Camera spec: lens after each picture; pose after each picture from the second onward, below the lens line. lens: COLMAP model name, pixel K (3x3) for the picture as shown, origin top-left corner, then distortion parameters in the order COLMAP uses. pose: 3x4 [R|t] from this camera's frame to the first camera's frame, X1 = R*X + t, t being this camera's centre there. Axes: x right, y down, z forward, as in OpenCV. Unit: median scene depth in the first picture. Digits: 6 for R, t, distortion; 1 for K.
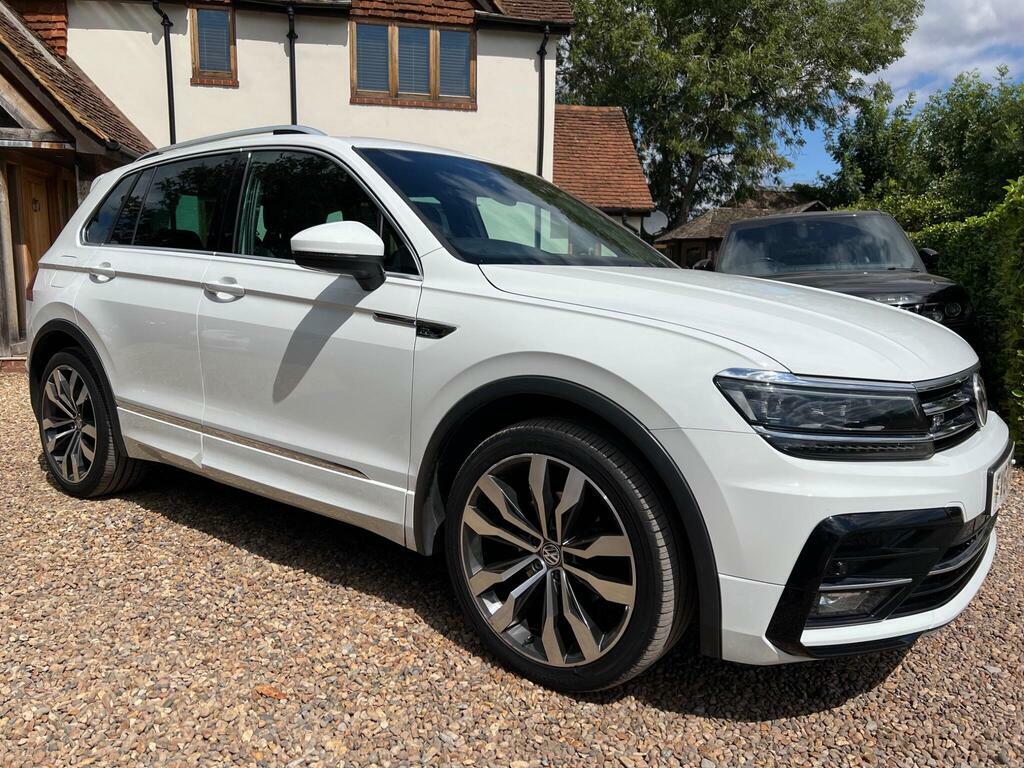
lens RADIAL K [[773.8, 0, 507.0], [0, 773.8, 385.3], [0, 0, 1]] dist [0.045576, -0.051877]
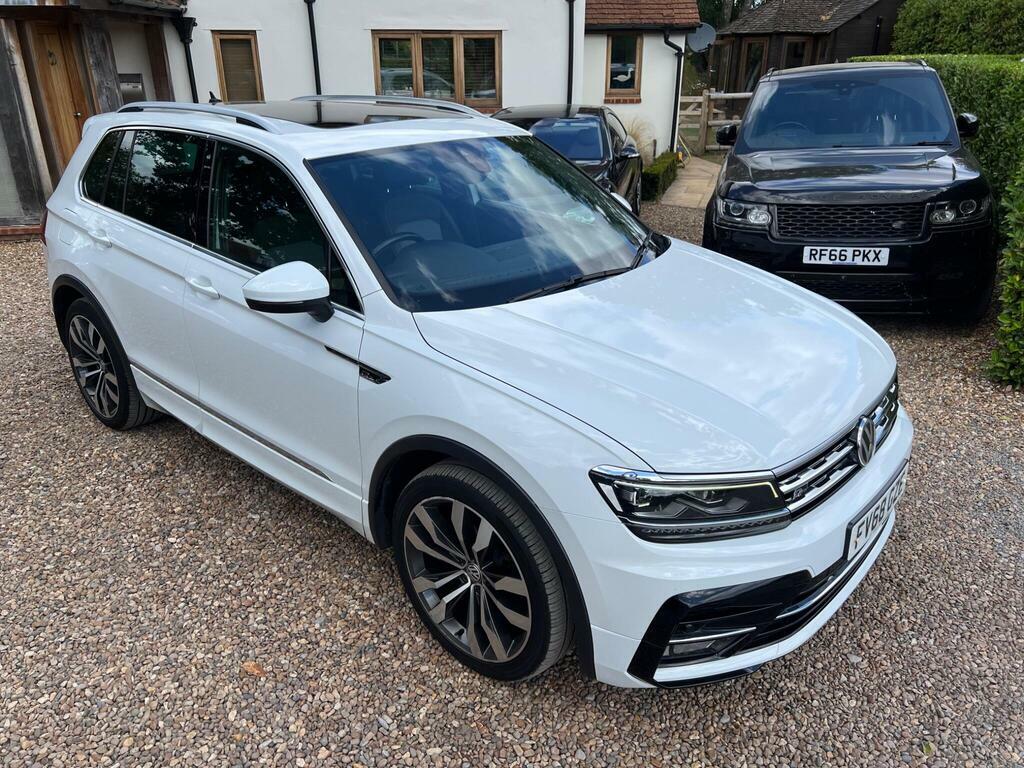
lens RADIAL K [[773.8, 0, 507.0], [0, 773.8, 385.3], [0, 0, 1]] dist [0.045576, -0.051877]
pose [[0.997385, 0.006668, -0.071962, 0.194108], [0.012595, 0.964459, 0.263933, -0.379346], [0.071164, -0.264149, 0.961853, -0.069231]]
